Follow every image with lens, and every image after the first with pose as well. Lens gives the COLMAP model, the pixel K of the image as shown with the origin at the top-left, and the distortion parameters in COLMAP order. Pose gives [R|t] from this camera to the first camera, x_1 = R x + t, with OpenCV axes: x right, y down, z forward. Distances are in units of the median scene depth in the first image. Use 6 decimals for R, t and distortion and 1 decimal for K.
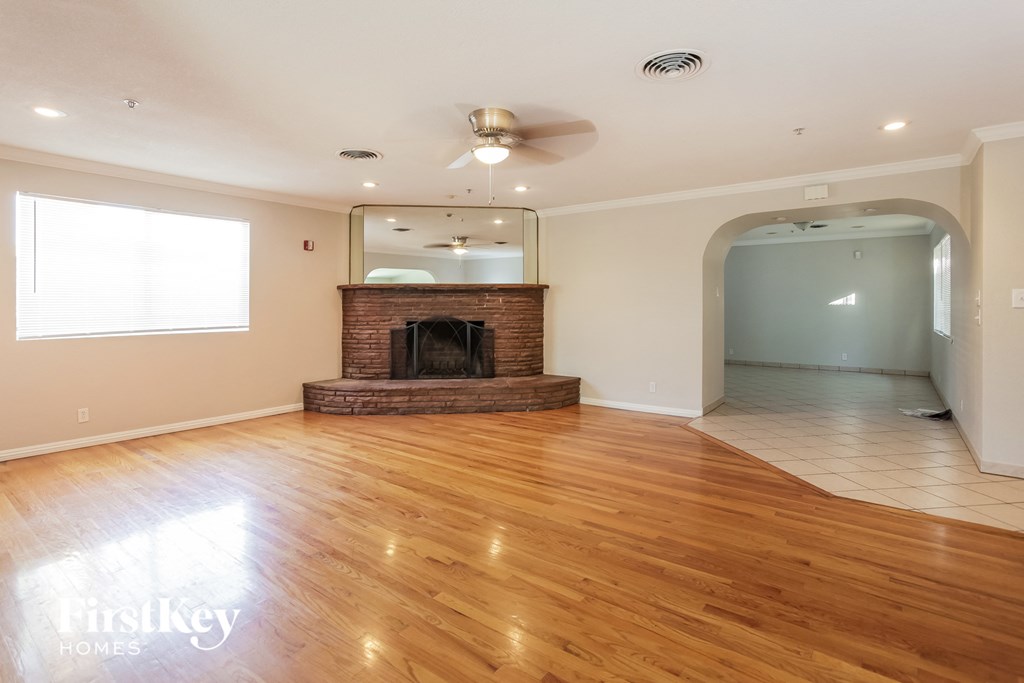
lens RADIAL K [[516.0, 0, 505.4], [0, 516.0, 307.8], [0, 0, 1]] dist [-0.019199, 0.000901]
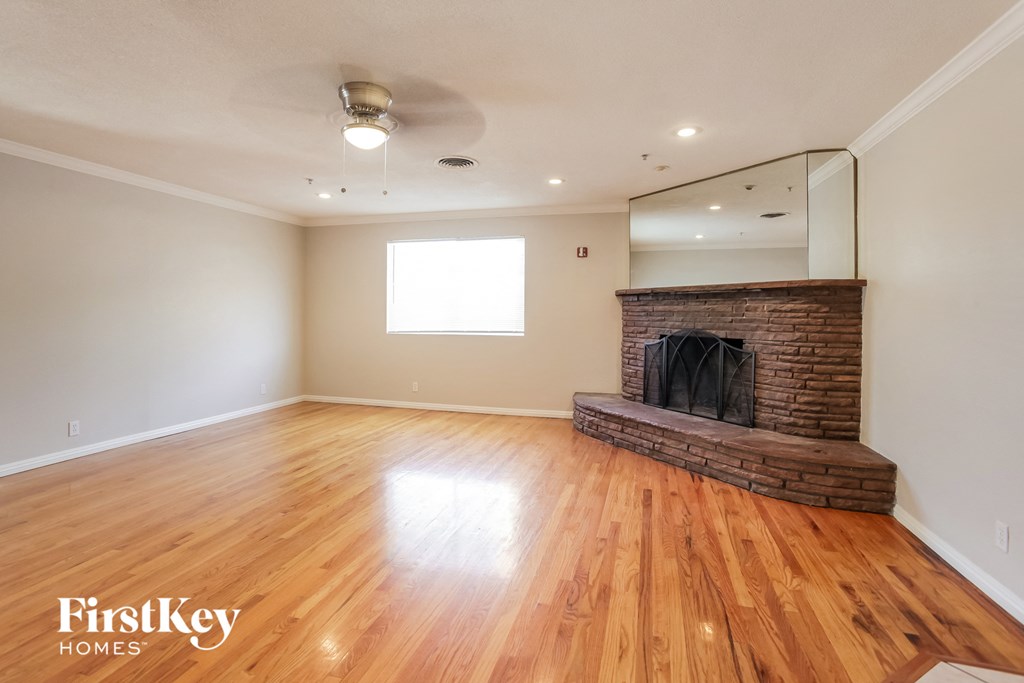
lens RADIAL K [[516.0, 0, 505.4], [0, 516.0, 307.8], [0, 0, 1]] dist [-0.019199, 0.000901]
pose [[0.389418, -0.002913, -0.921057, 0.452683], [-0.014477, 0.999852, -0.009283, -0.004430], [0.920947, 0.016949, 0.389318, 0.465531]]
